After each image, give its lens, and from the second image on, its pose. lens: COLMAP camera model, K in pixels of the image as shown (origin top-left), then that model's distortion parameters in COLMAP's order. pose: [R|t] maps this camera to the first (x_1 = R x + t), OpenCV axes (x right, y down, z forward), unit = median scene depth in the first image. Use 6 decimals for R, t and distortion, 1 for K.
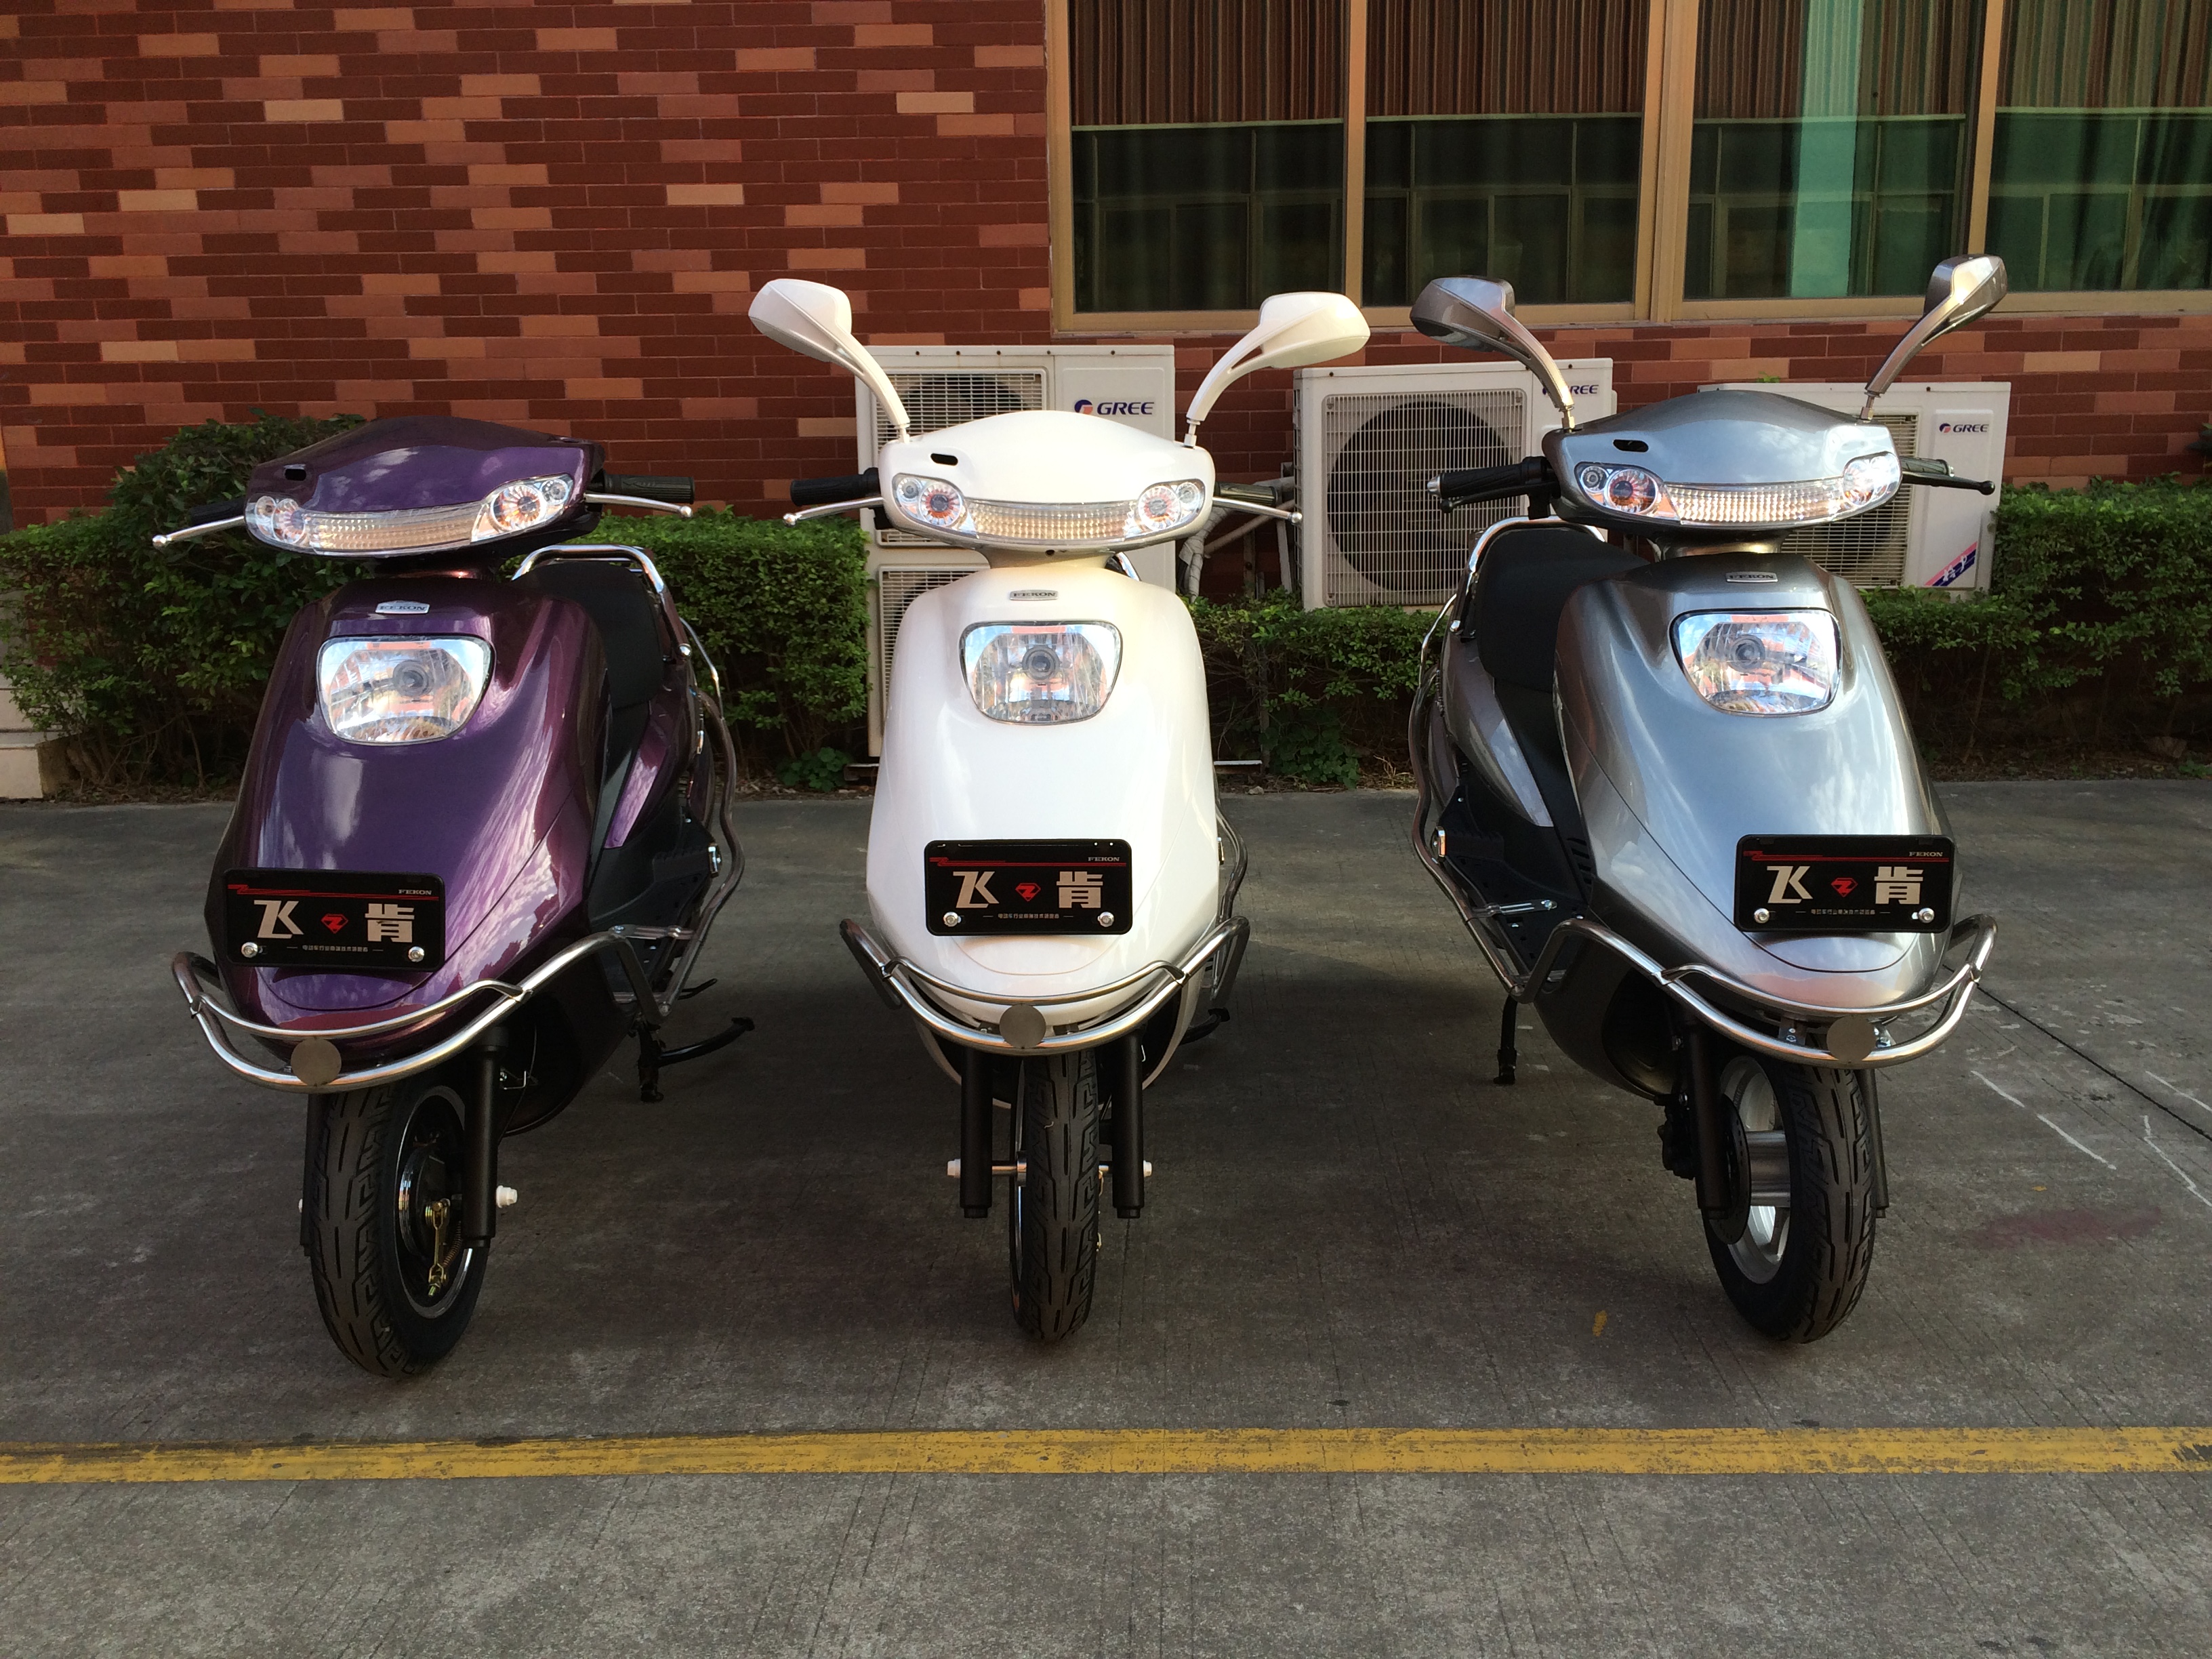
lens RADIAL K [[1871.3, 0, 1091.6], [0, 1871.3, 822.4], [0, 0, 1]] dist [0.081468, -0.099078]
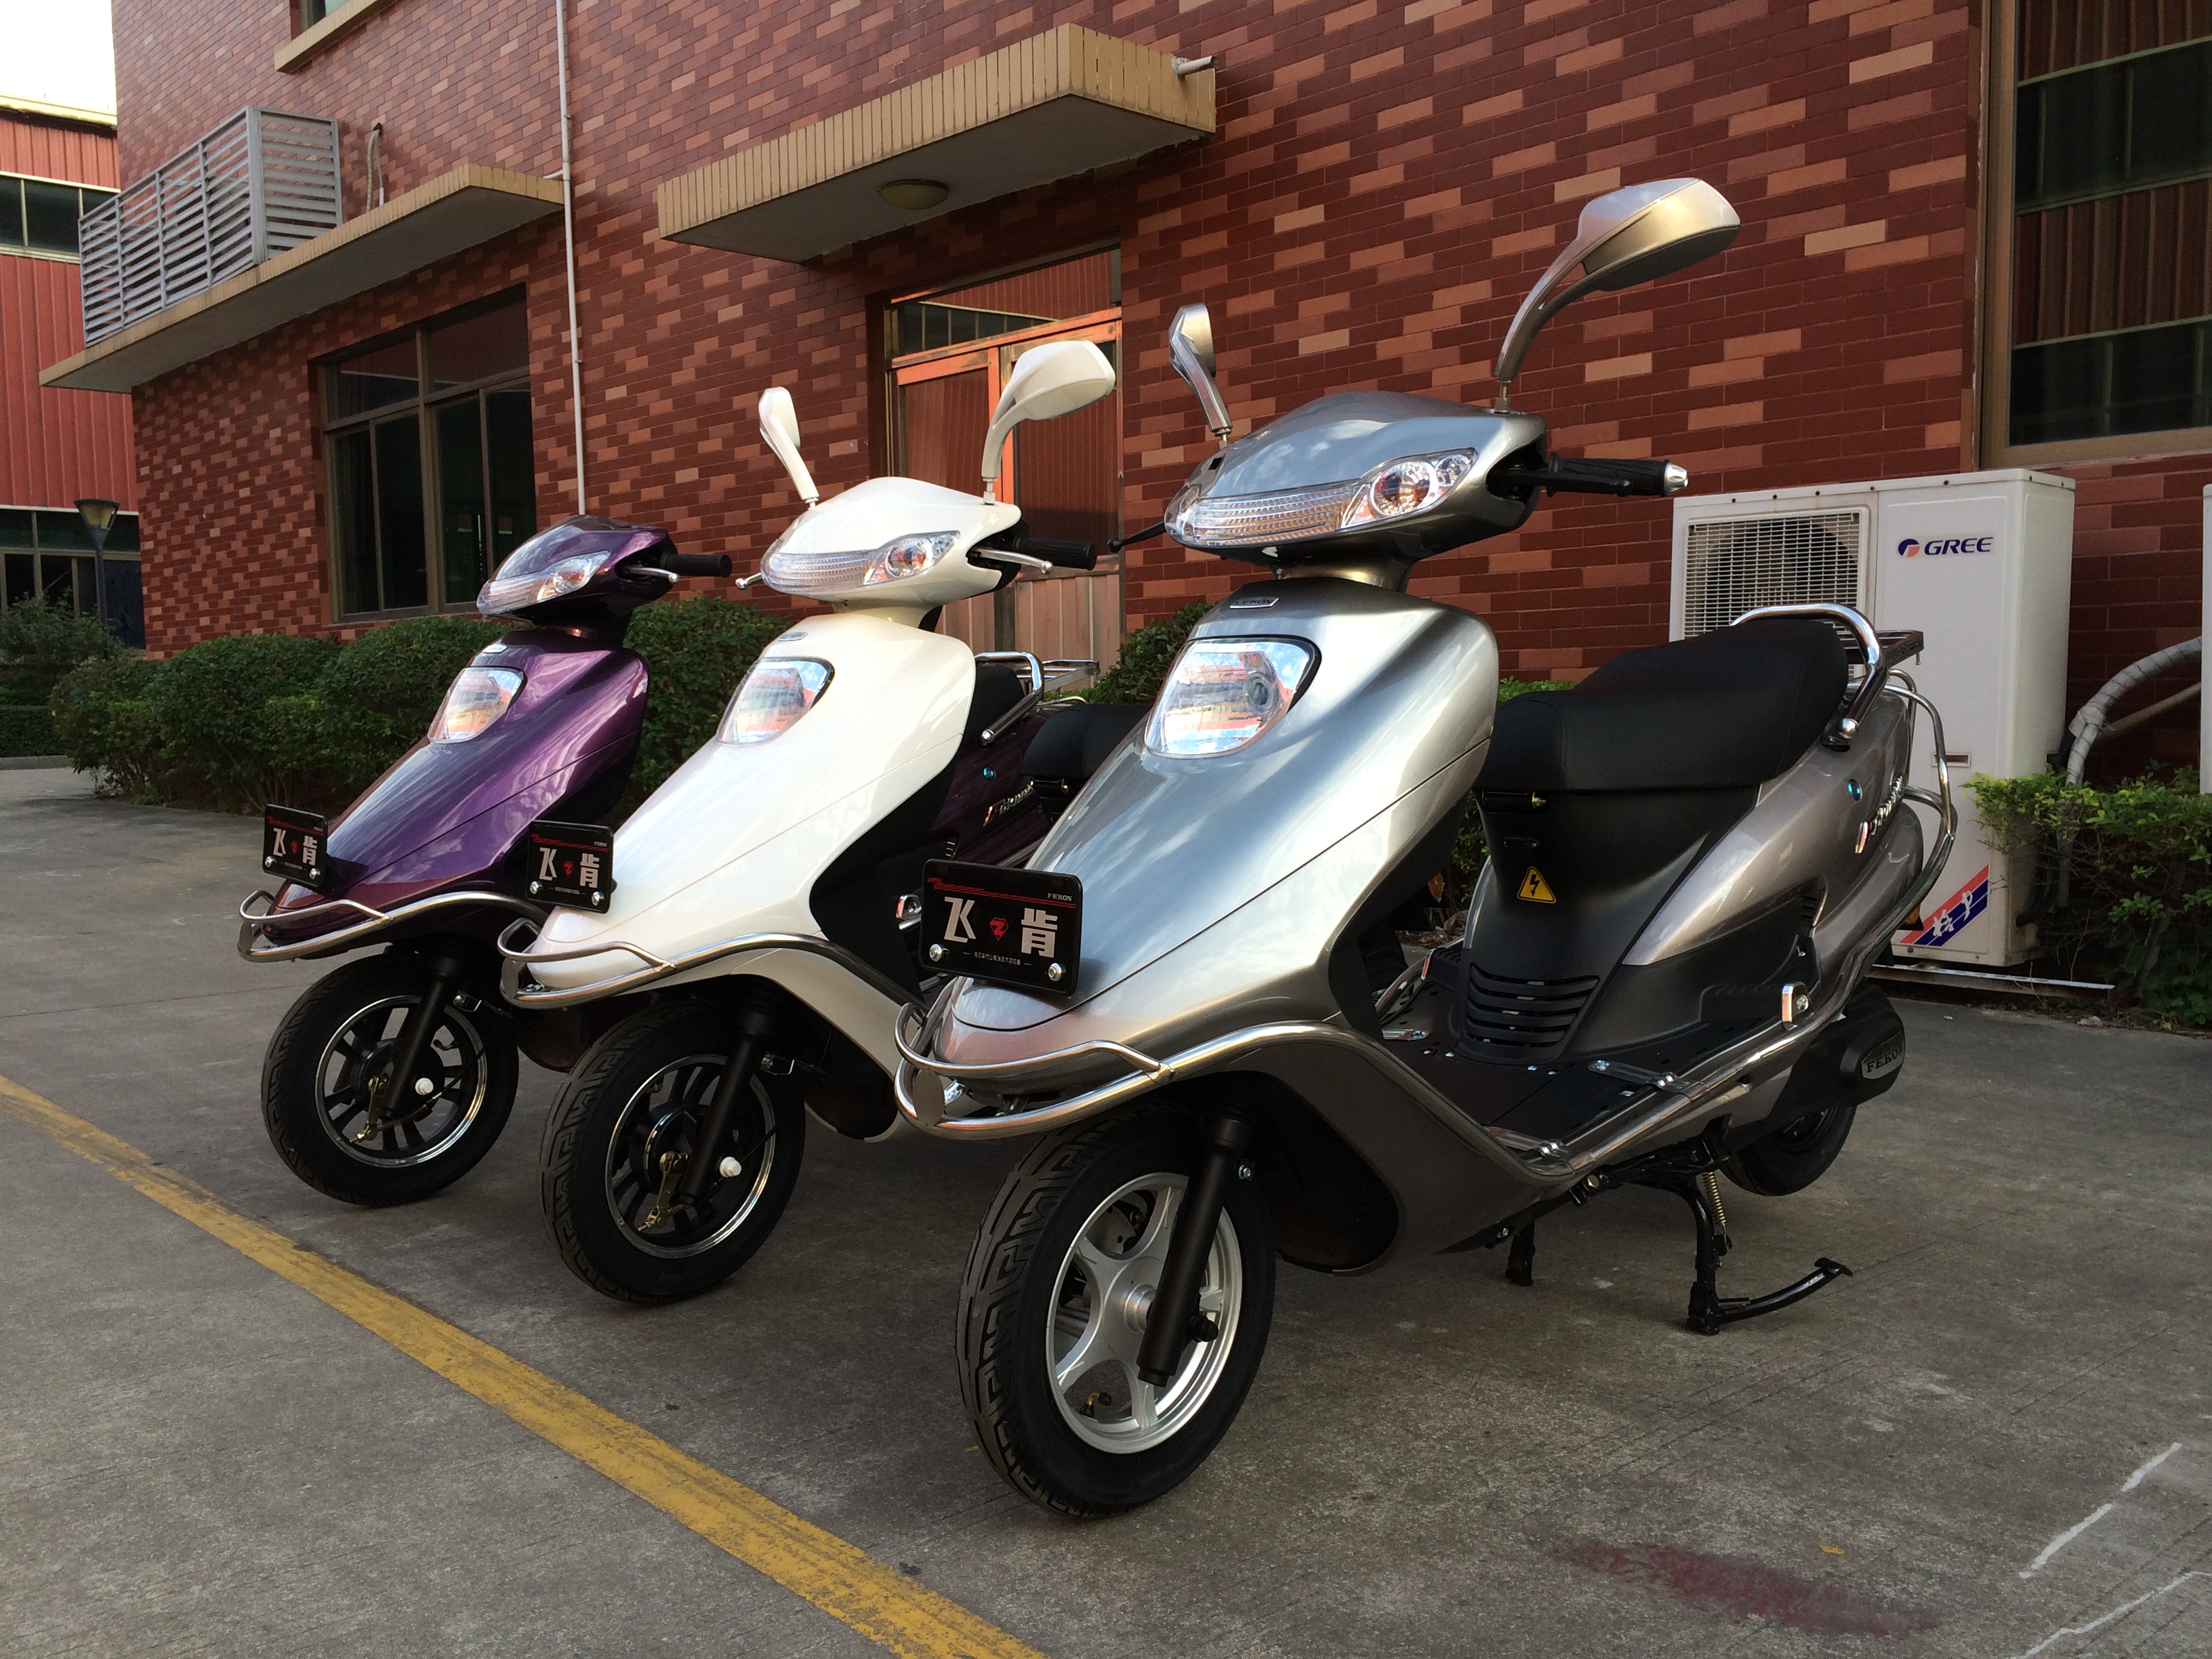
lens RADIAL K [[1871.3, 0, 1099.1], [0, 1871.3, 819.8], [0, 0, 1]] dist [0.081468, -0.099078]
pose [[0.686747, 0.056064, -0.724731, 0.960505], [-0.148468, 0.986821, -0.064348, 0.031000], [0.711573, 0.151790, 0.686021, 0.414336]]
